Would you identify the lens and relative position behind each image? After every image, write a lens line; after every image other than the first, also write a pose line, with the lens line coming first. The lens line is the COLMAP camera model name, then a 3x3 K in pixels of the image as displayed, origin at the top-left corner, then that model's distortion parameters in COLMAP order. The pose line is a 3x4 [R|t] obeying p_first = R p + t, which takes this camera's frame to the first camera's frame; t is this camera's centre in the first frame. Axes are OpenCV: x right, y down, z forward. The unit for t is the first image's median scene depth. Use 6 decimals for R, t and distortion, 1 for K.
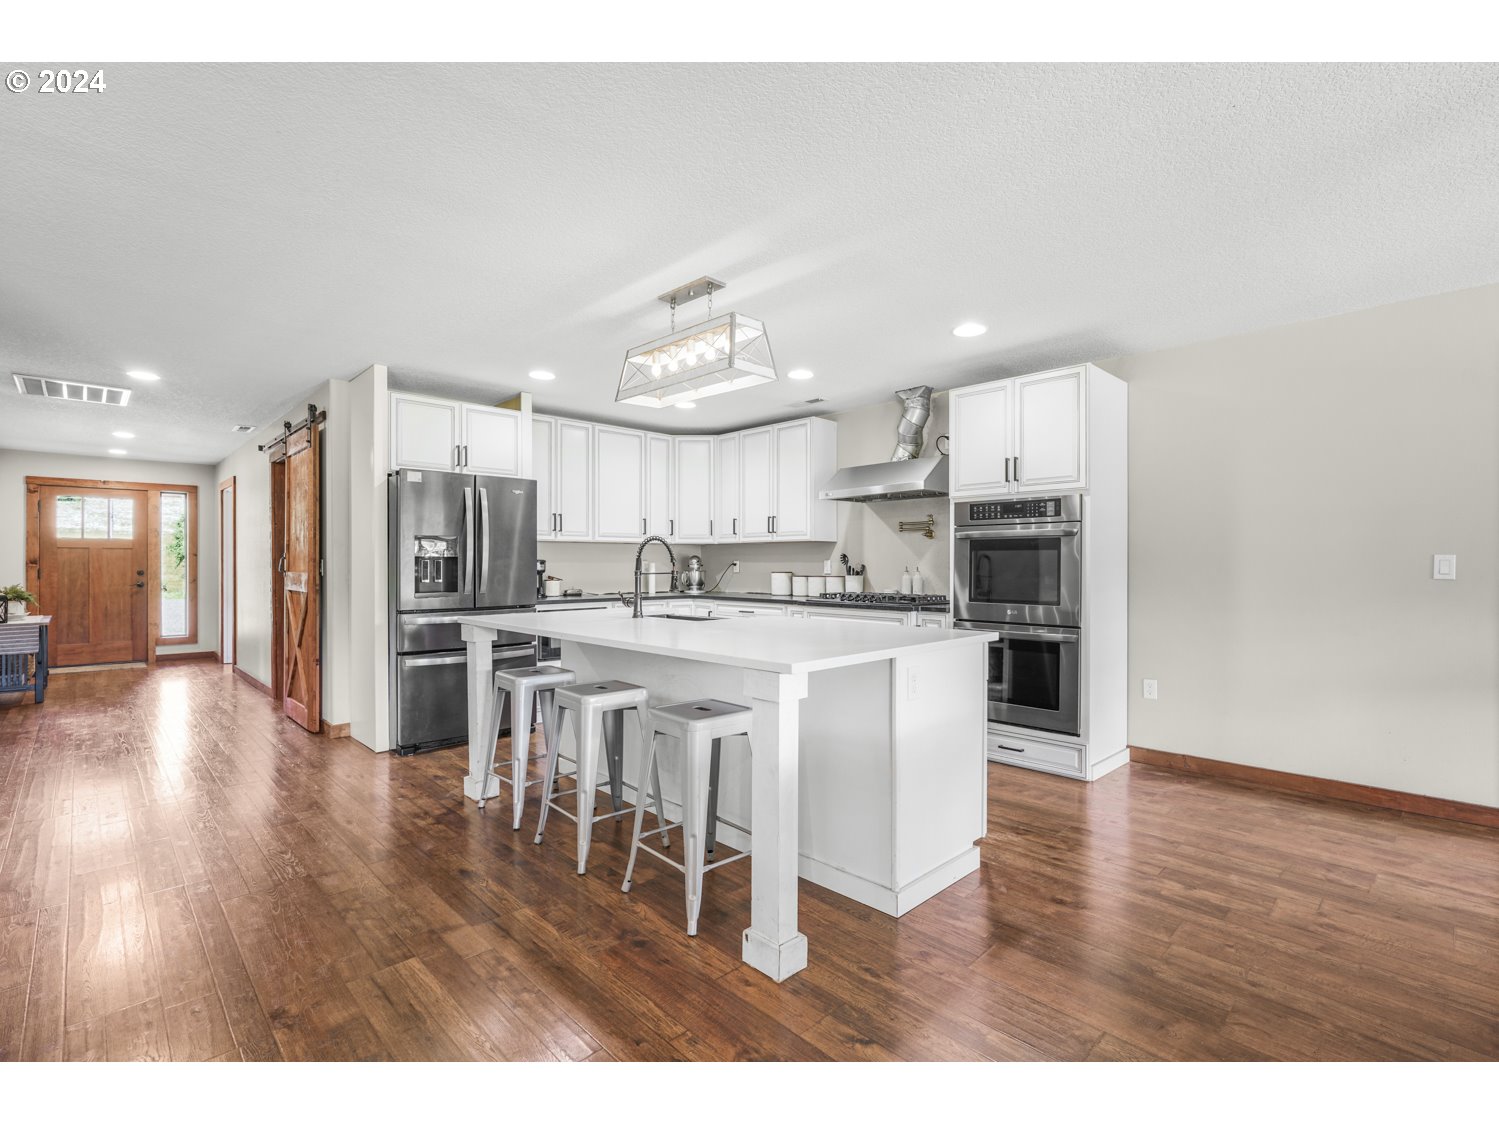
lens RADIAL K [[724.5, 0, 751.6], [0, 724.5, 552.7], [0, 0, 1]] dist [0.002838, 0.000736]
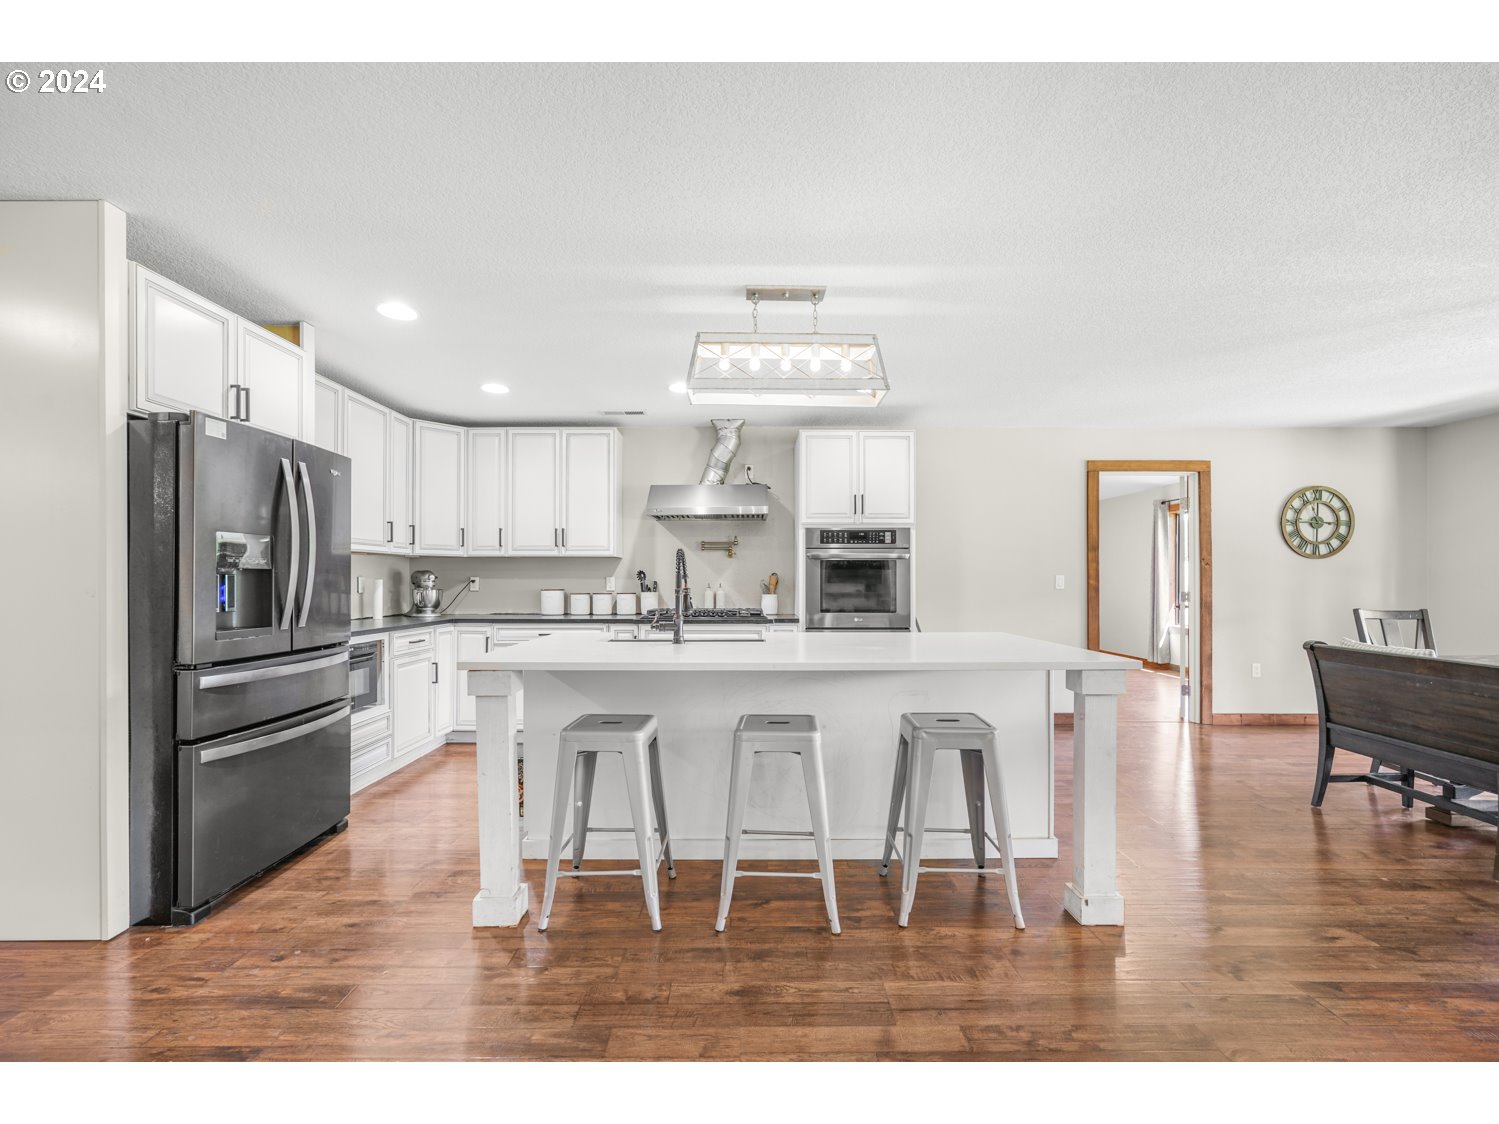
lens RADIAL K [[674.6, 0, 748.4], [0, 674.6, 568.5], [0, 0, 1]] dist [0.000516, 0.000661]
pose [[0.674635, 0.012578, 0.738044, -0.573463], [-0.010379, 0.999918, -0.007554, 0.005486], [-0.738078, -0.002564, 0.674710, 0.330866]]
